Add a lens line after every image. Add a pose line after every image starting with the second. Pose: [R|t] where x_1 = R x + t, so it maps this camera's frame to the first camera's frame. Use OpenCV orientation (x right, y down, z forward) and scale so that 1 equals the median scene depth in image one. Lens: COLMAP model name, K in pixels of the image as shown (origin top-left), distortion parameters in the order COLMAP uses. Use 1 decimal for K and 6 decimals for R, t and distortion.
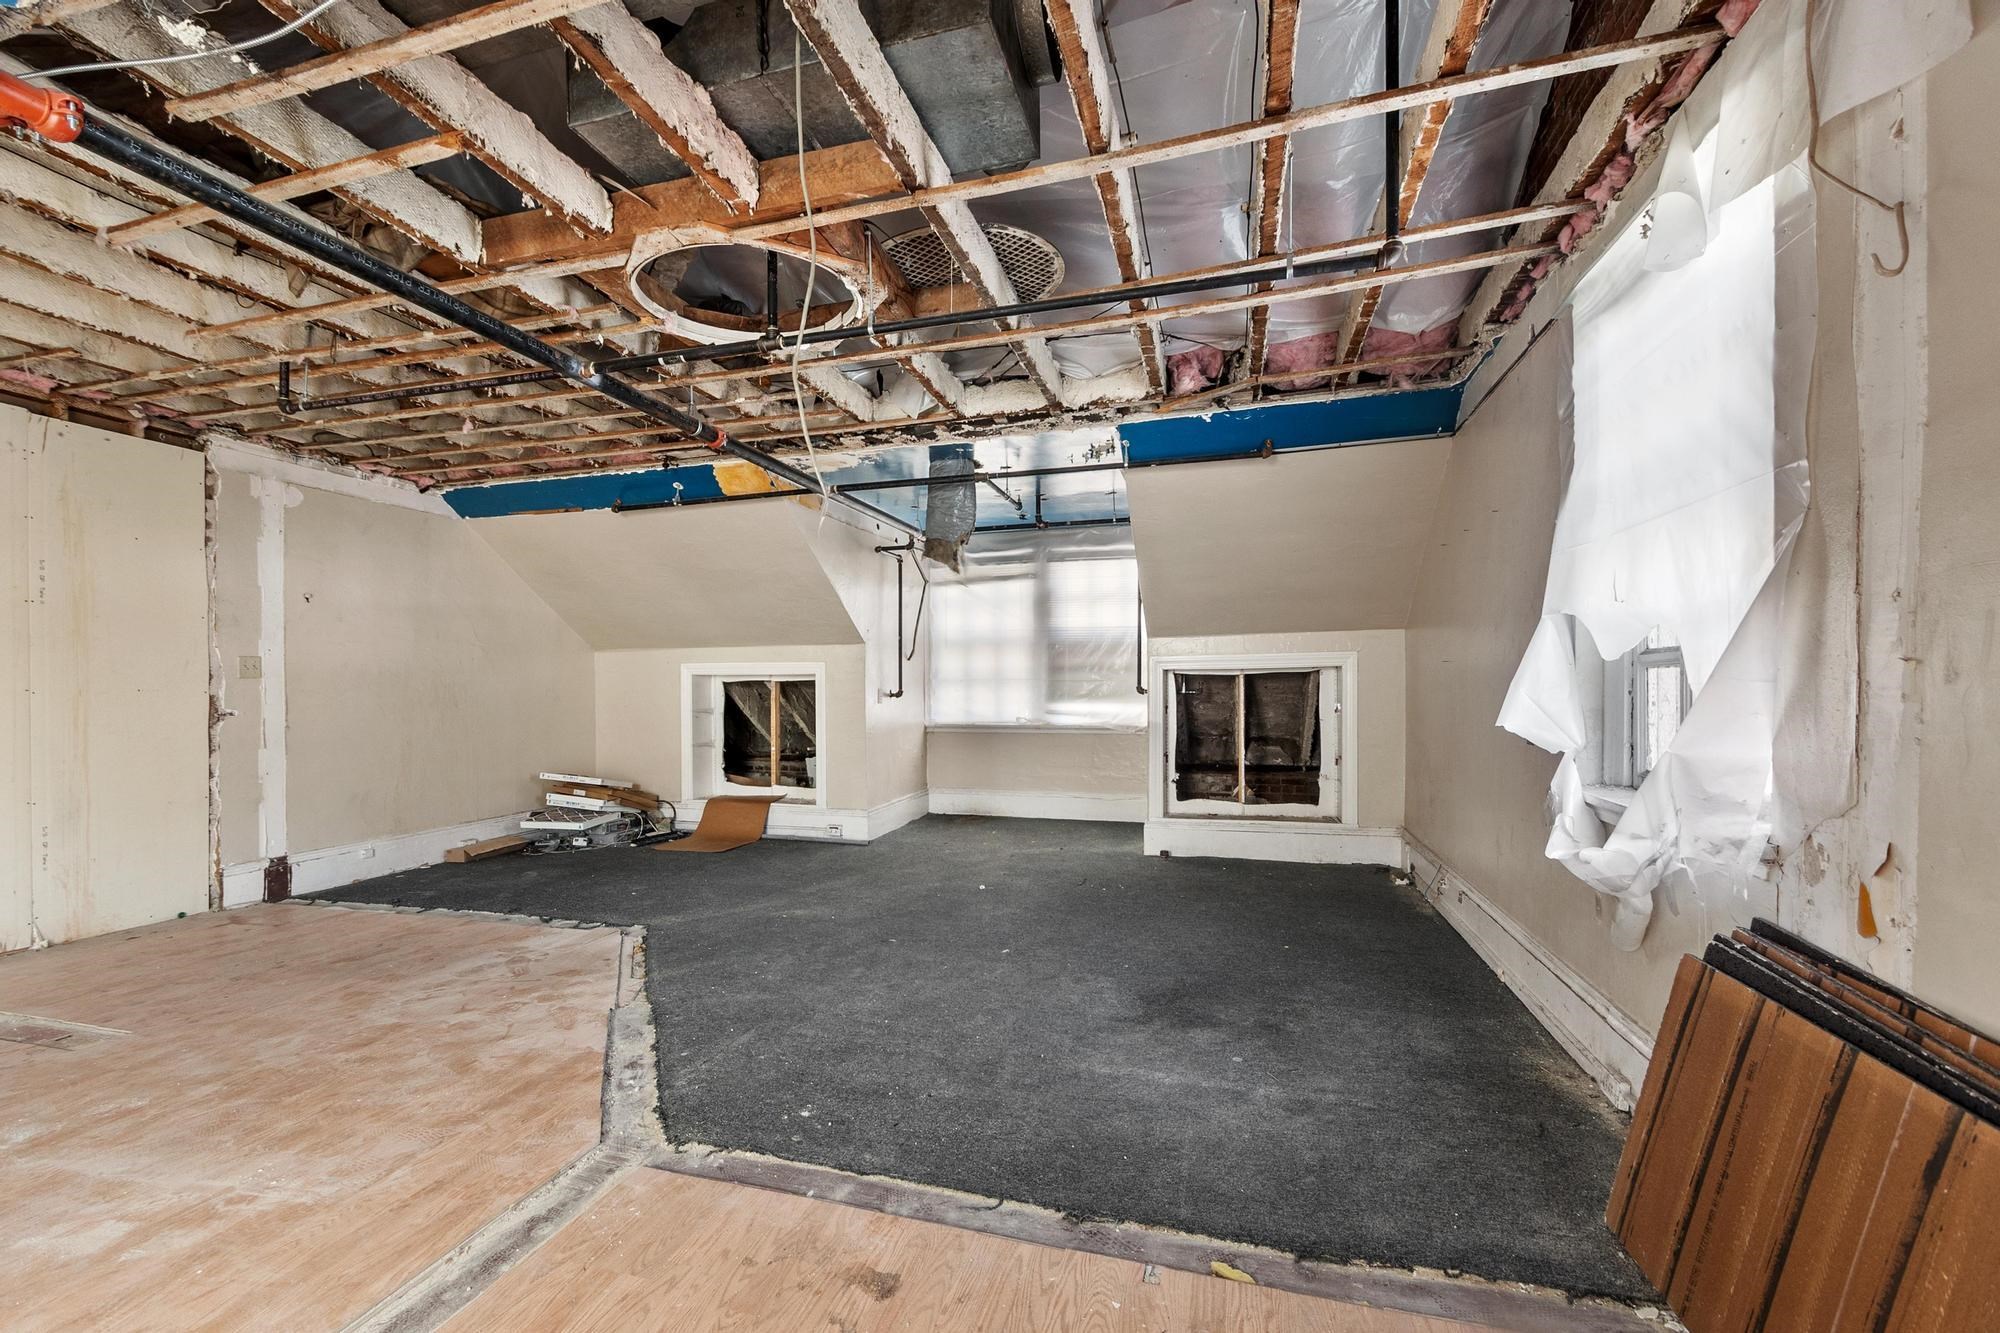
lens RADIAL K [[887.3, 0, 958.8], [0, 887.3, 676.4], [0, 0, 1]] dist [0.005840, -0.000025]
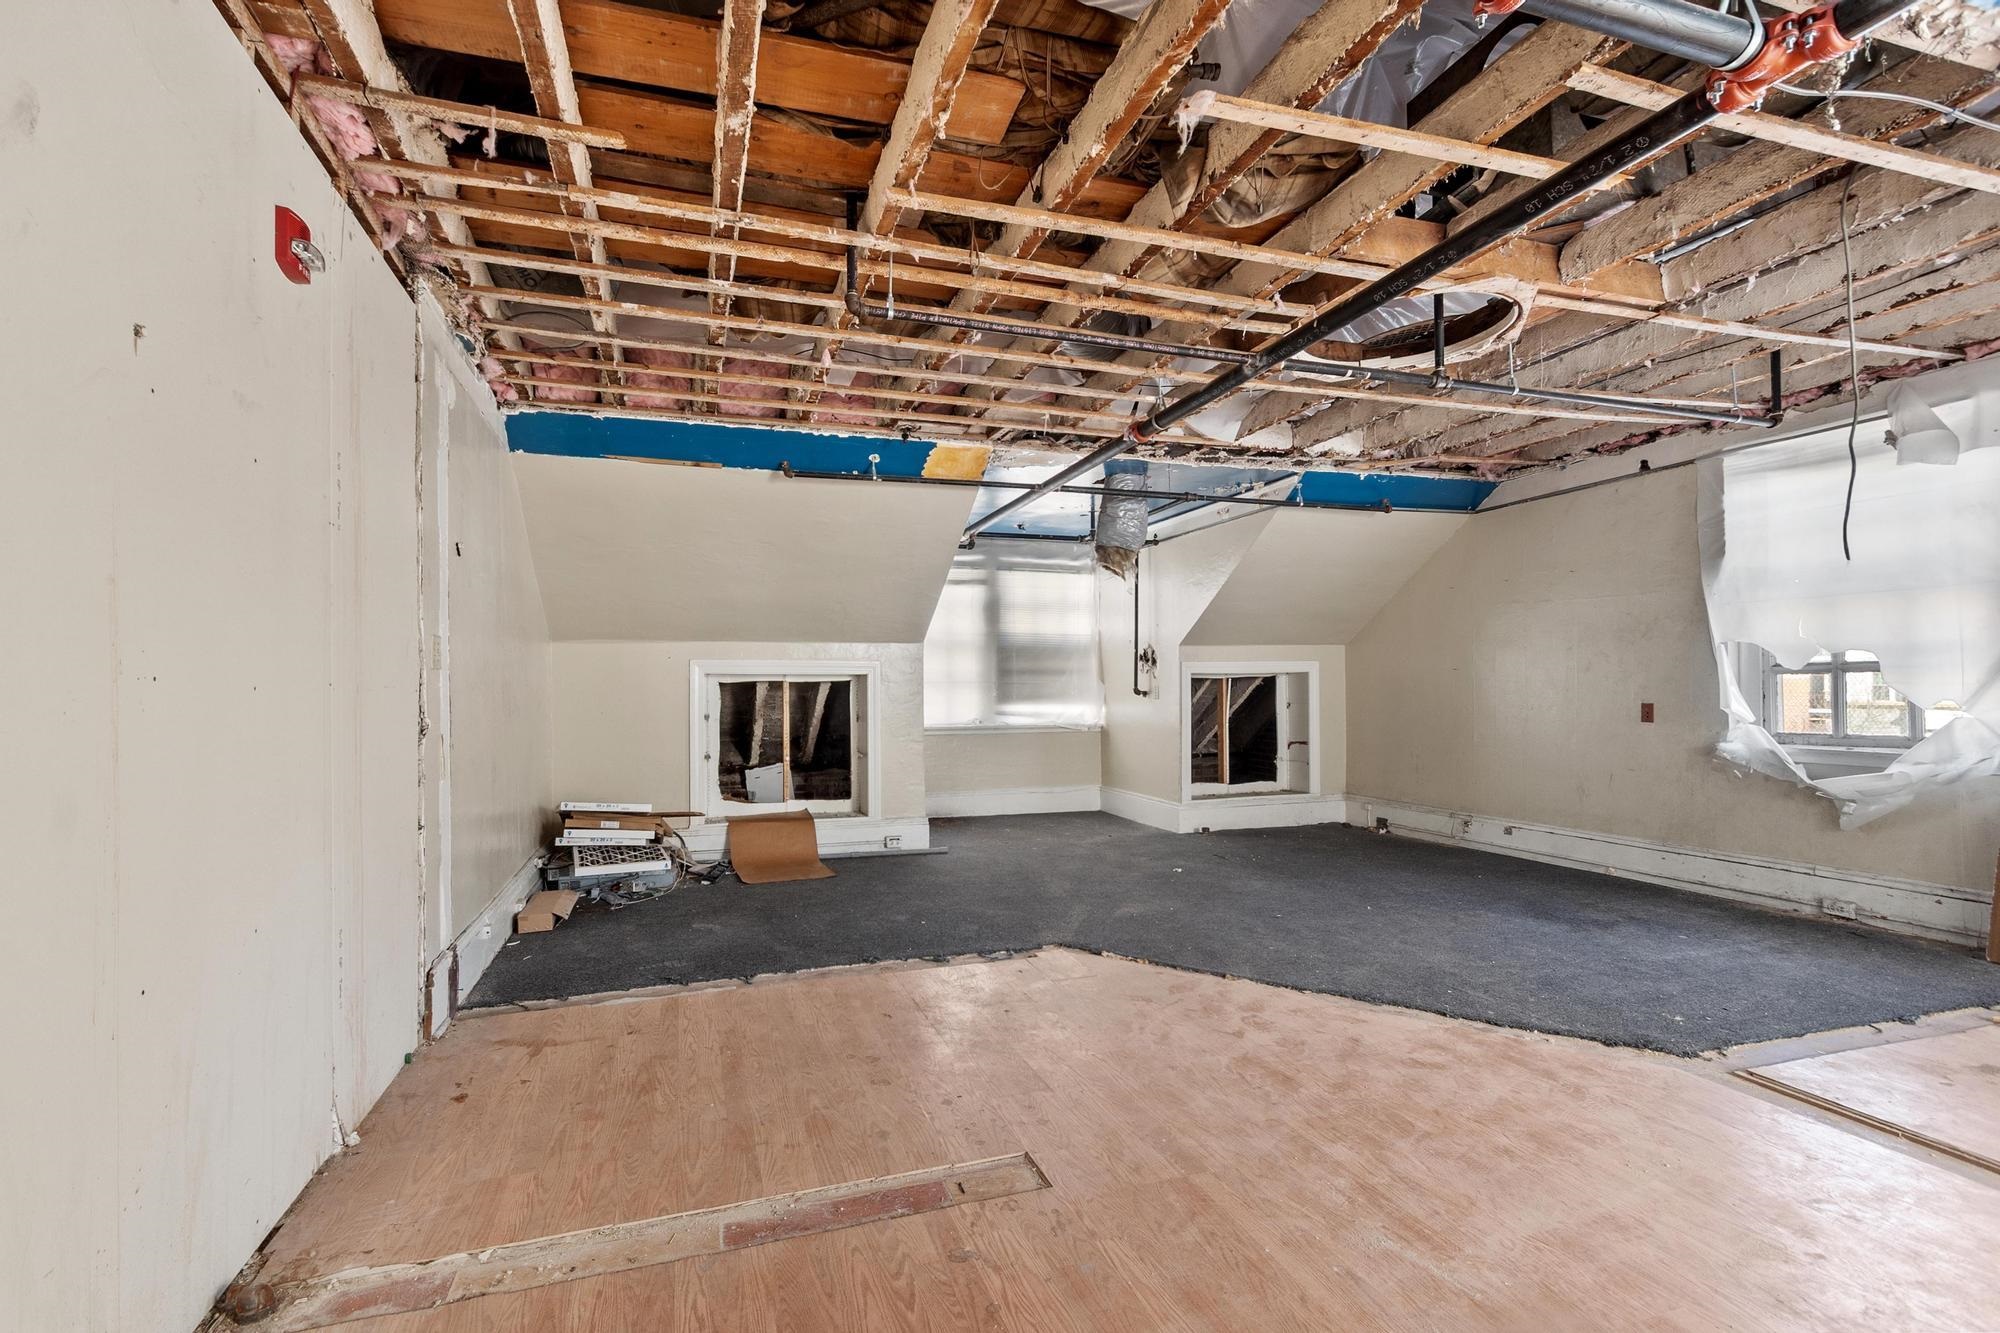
lens RADIAL K [[887.3, 0, 958.8], [0, 887.3, 676.4], [0, 0, 1]] dist [0.005840, -0.000025]
pose [[0.818748, 0.009530, 0.574074, -0.943037], [-0.005534, 0.999947, -0.008707, 0.010924], [-0.574126, 0.003952, 0.818757, 0.294199]]
